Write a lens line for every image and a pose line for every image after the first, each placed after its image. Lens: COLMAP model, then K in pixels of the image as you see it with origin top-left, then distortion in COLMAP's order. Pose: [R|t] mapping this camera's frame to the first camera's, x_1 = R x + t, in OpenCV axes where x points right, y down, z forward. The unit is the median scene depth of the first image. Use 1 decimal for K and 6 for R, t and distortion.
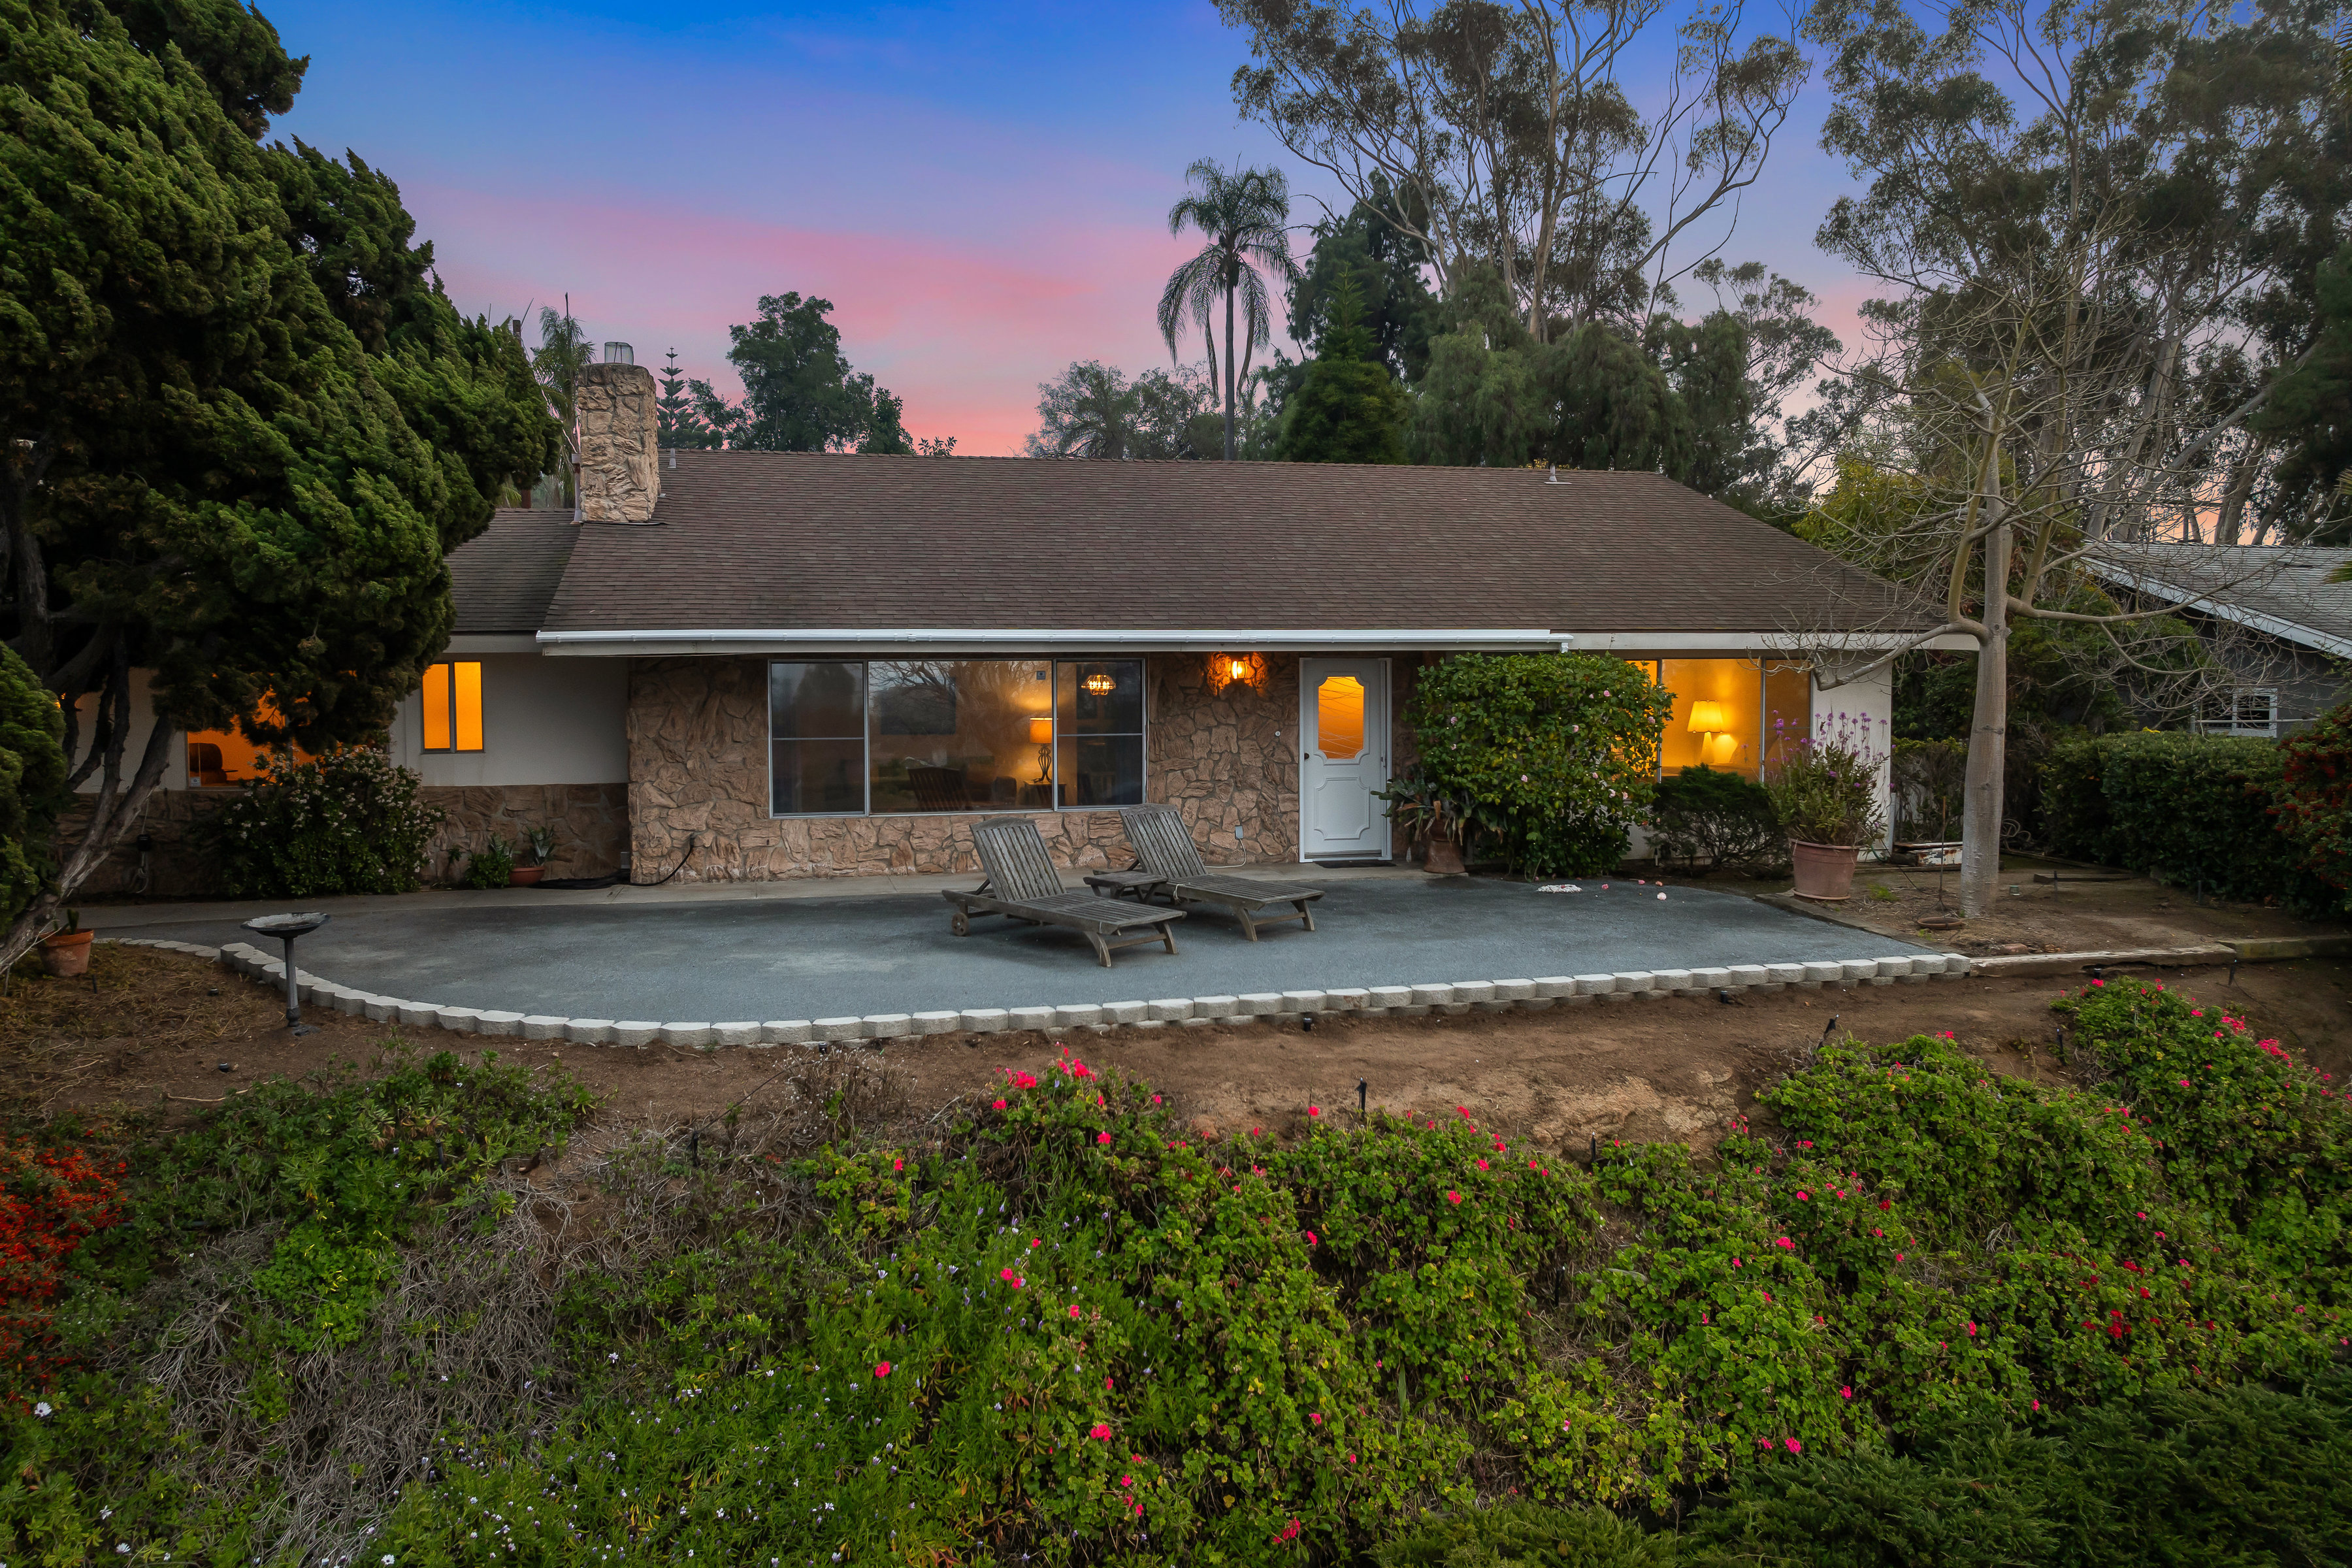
lens RADIAL K [[1664.3, 0, 1187.3], [0, 1664.3, 755.9], [0, 0, 1]] dist [-0.030967, -0.001914]
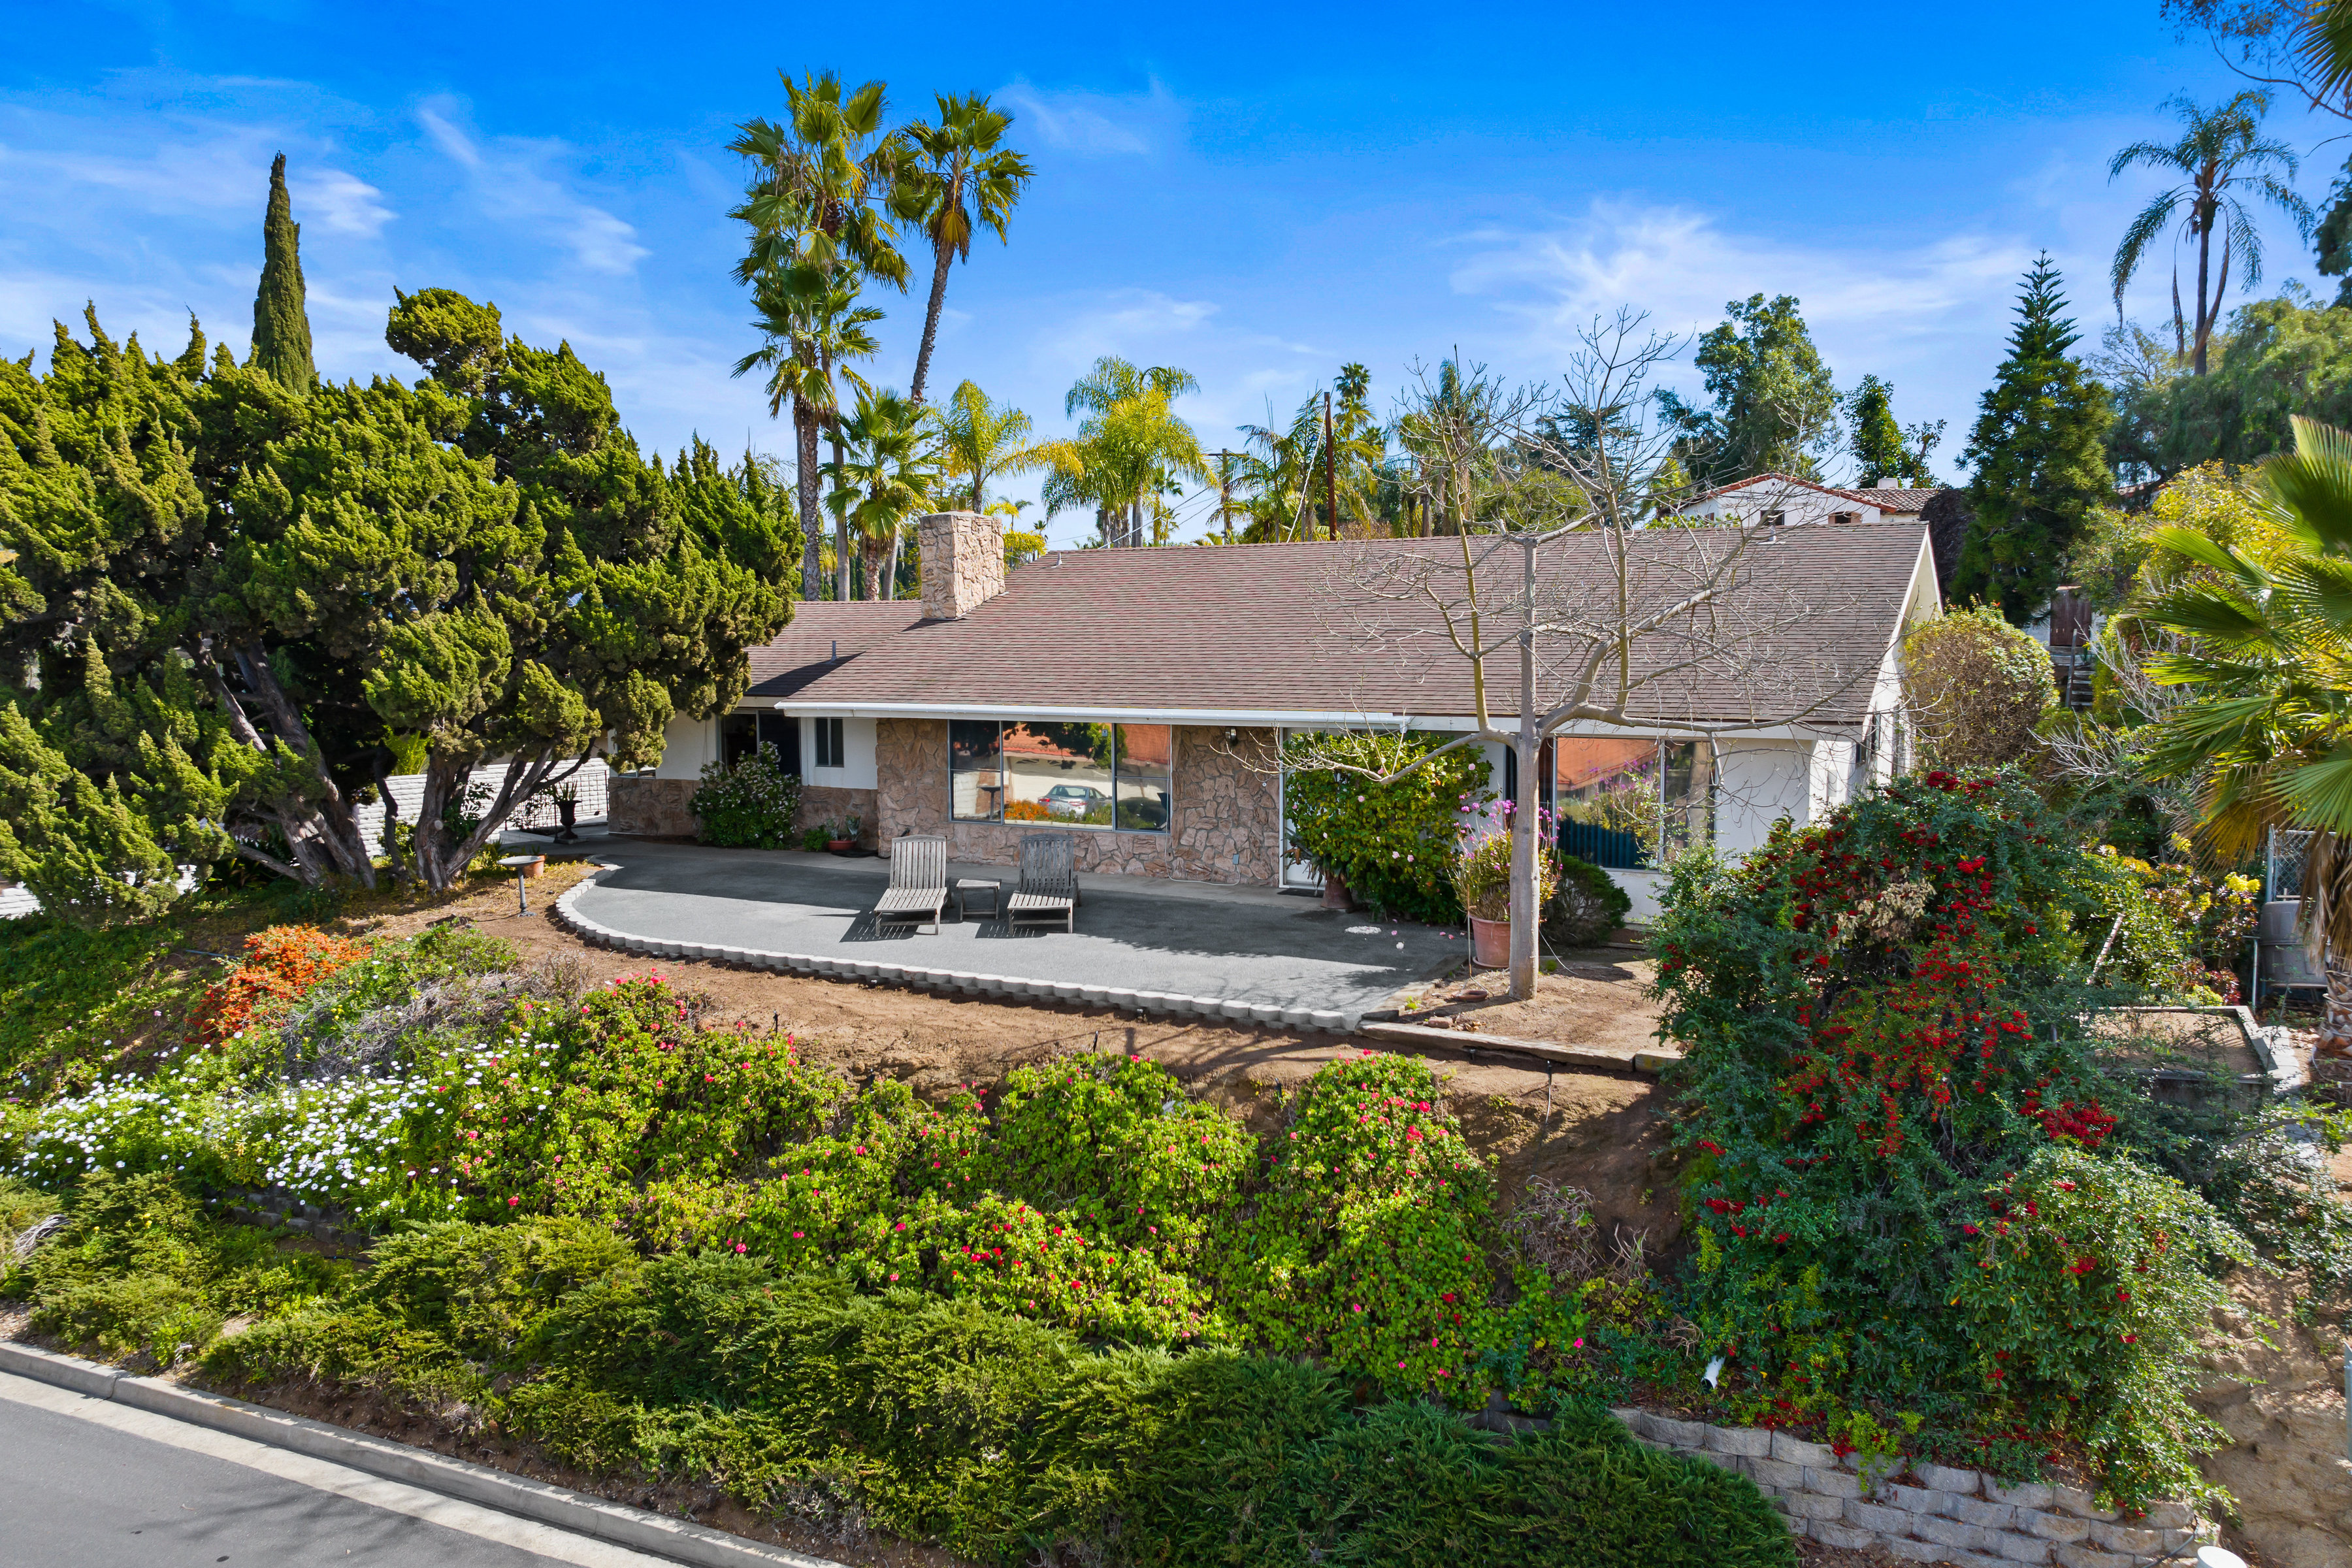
lens RADIAL K [[1646.5, 0, 1176.0], [0, 1646.5, 784.0], [0, 0, 1]] dist [-0.032442, -0.002781]
pose [[0.744054, 0.060668, -0.665360, 0.827825], [-0.035595, 0.998054, 0.051198, -0.074453], [0.667171, -0.014410, 0.744765, 0.021309]]
